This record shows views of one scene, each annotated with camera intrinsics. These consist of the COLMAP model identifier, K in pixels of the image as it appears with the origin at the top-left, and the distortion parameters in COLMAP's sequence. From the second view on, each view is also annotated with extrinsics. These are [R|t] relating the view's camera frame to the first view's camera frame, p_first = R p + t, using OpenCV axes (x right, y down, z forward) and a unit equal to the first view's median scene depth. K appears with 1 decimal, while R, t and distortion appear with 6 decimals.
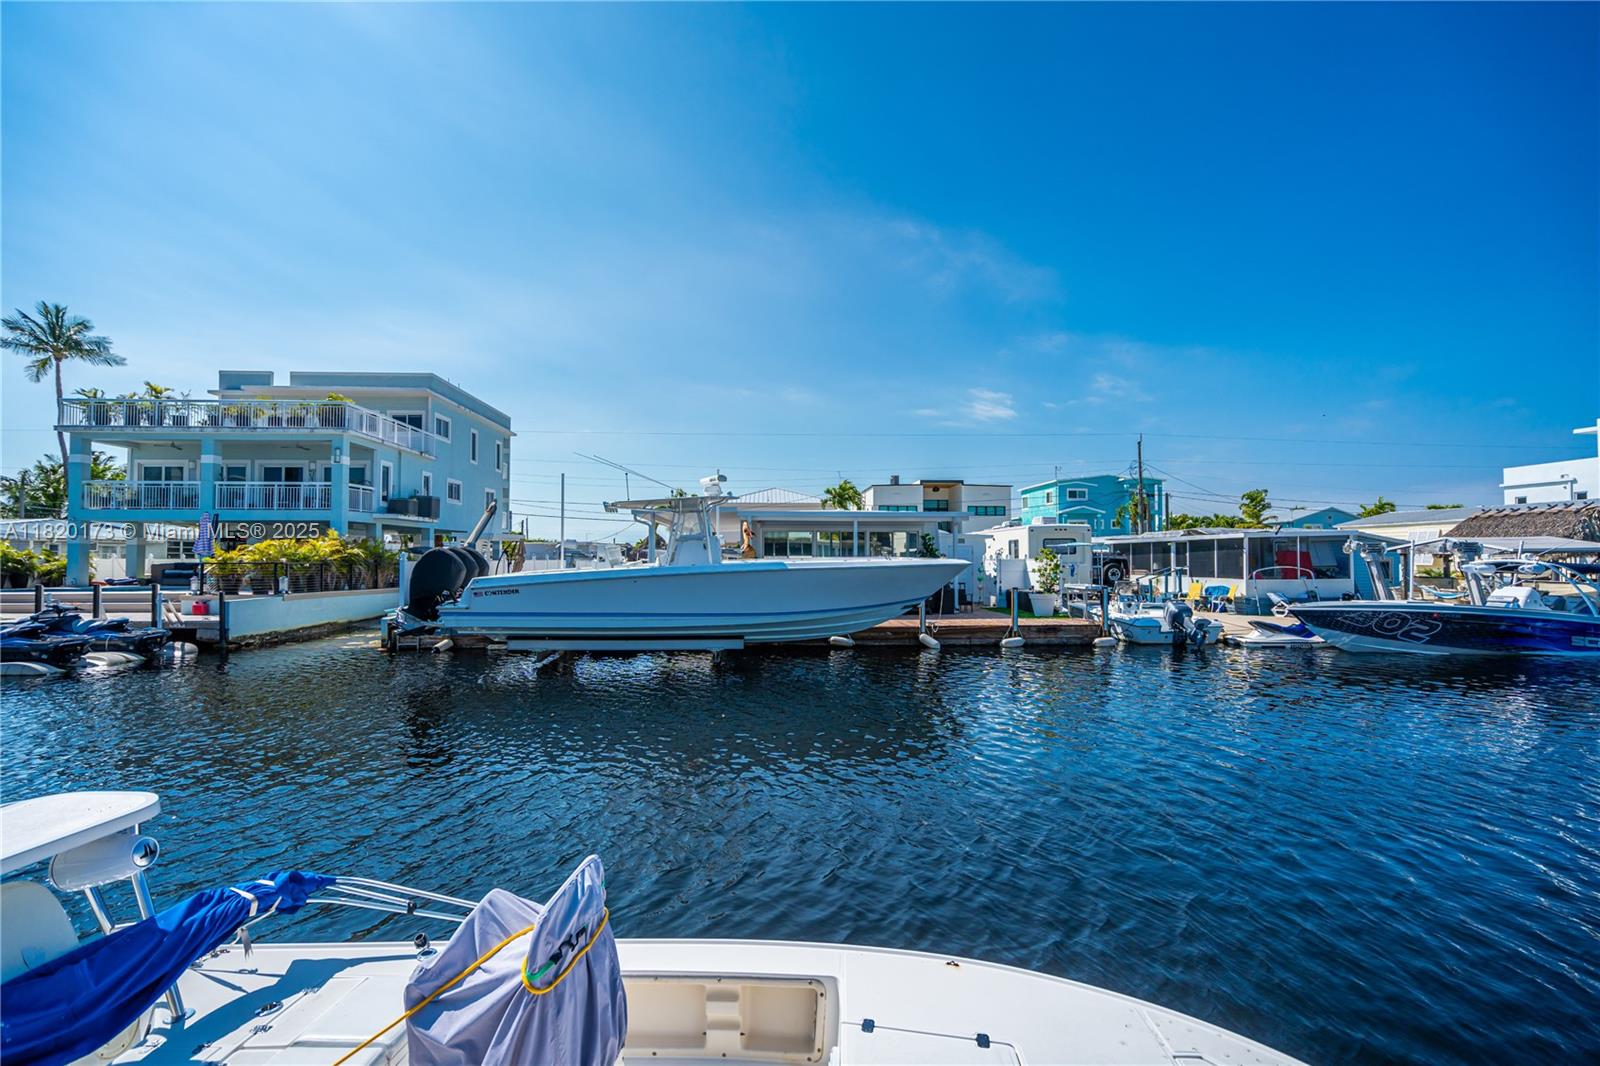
lens RADIAL K [[709.1, 0, 794.9], [0, 709.1, 543.2], [0, 0, 1]] dist [-0.004734, 0.001066]
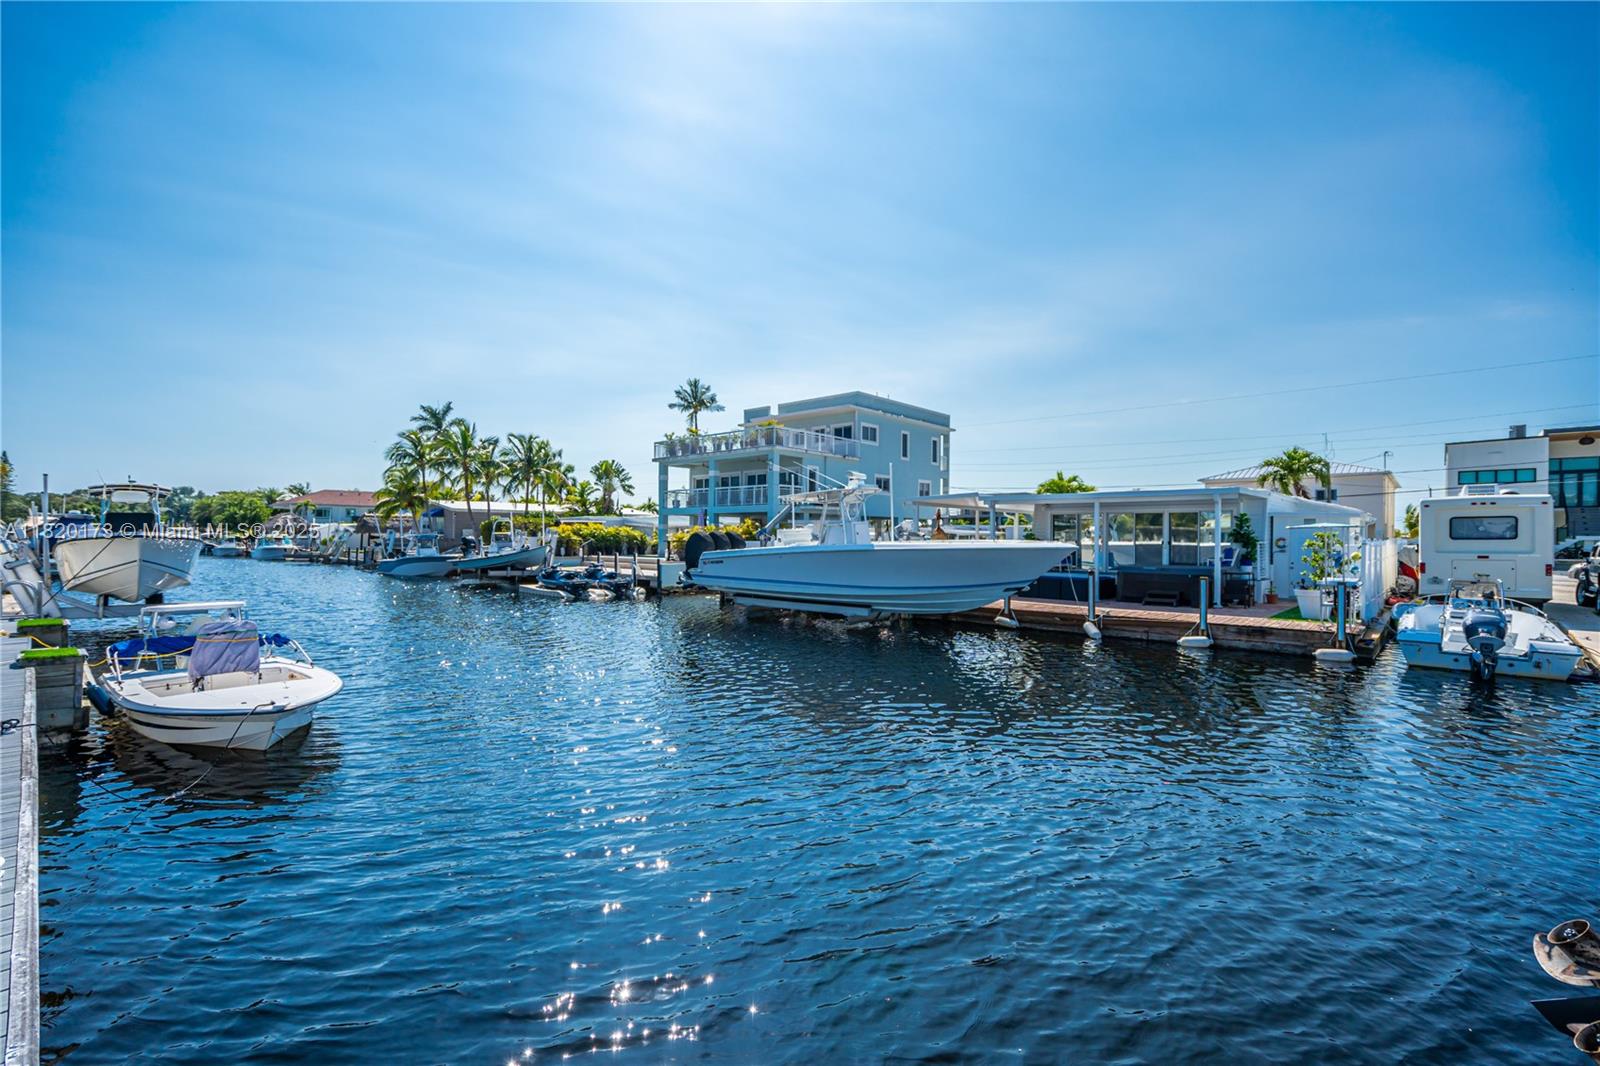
lens RADIAL K [[709.1, 0, 794.9], [0, 709.1, 543.2], [0, 0, 1]] dist [-0.004734, 0.001066]
pose [[0.706703, 0.010757, -0.707429, 0.401650], [0.006633, 0.999740, 0.021828, -0.000135], [0.707480, -0.020118, 0.706447, 0.043231]]
